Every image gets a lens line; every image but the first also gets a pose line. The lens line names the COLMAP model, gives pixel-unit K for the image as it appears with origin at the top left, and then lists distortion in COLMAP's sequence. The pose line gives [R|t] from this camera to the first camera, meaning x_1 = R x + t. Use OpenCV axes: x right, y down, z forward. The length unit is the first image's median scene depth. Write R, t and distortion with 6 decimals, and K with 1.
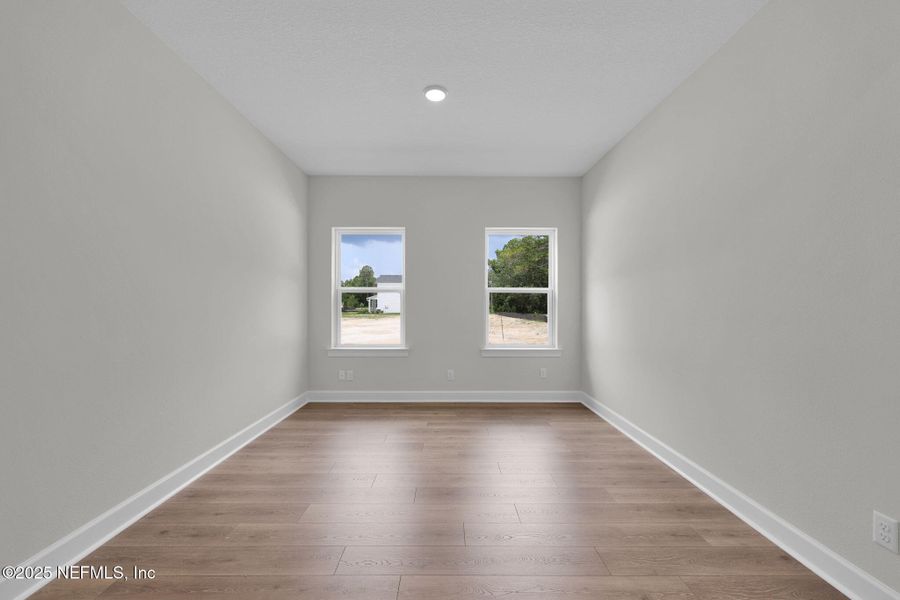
lens RADIAL K [[368.4, 0, 452.1], [0, 368.4, 304.0], [0, 0, 1]] dist [0.001661, -0.000204]
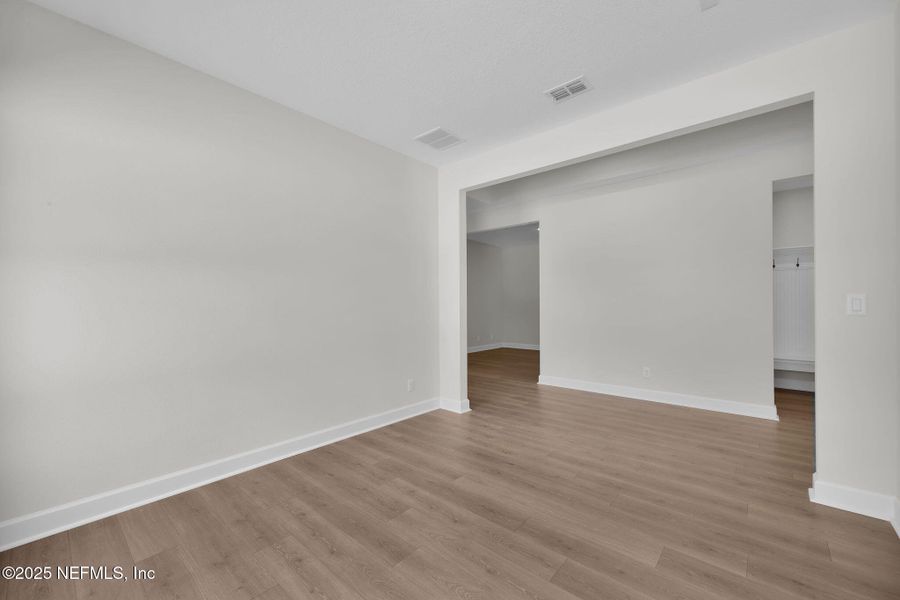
lens RADIAL K [[368.4, 0, 451.1], [0, 368.4, 305.6], [0, 0, 1]] dist [0.001661, -0.000204]
pose [[-0.750921, 0.006985, 0.660355, -0.498695], [0.004392, 0.999975, -0.005582, 0.011859], [-0.660377, -0.001291, -0.750933, 1.595401]]
